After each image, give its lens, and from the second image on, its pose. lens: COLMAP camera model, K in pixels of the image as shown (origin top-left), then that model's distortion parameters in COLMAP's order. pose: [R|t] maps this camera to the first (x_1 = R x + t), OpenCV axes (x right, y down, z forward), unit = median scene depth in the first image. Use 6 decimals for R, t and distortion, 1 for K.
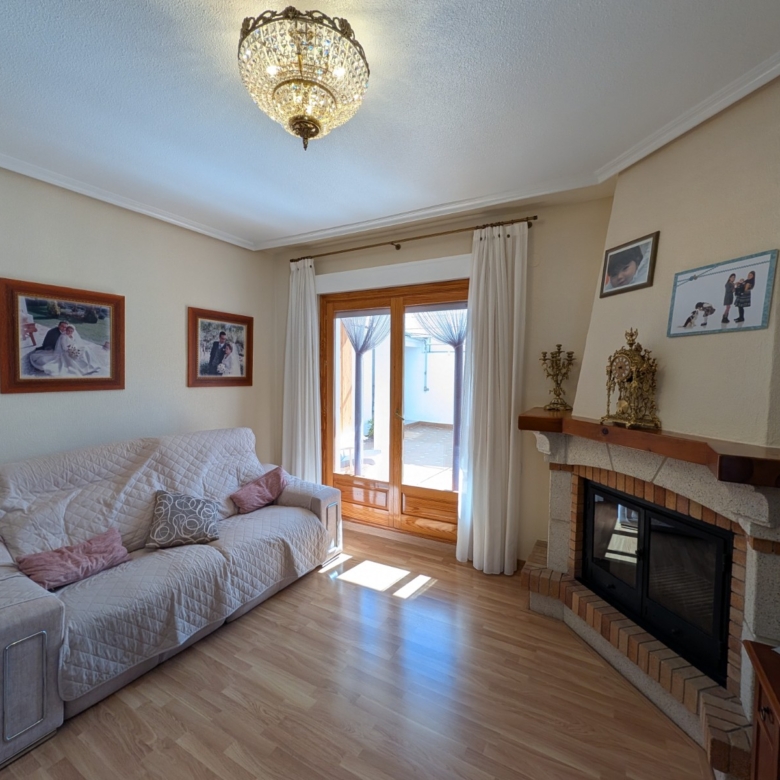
lens RADIAL K [[398.9, 0, 387.6], [0, 398.9, 386.1], [0, 0, 1]] dist [0.000149, 0.000122]
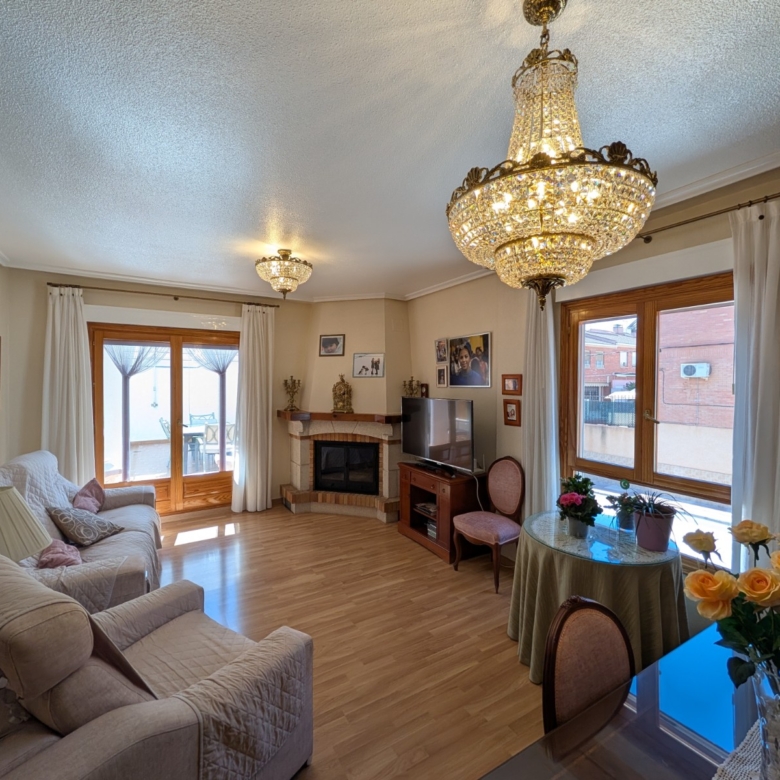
lens RADIAL K [[398.9, 0, 389.6], [0, 398.9, 387.3], [0, 0, 1]] dist [0.000149, 0.000122]
pose [[0.492266, -0.015439, 0.870308, -1.250408], [0.035025, 0.999384, -0.002082, -0.037550], [-0.869740, 0.031508, 0.492503, -0.426562]]
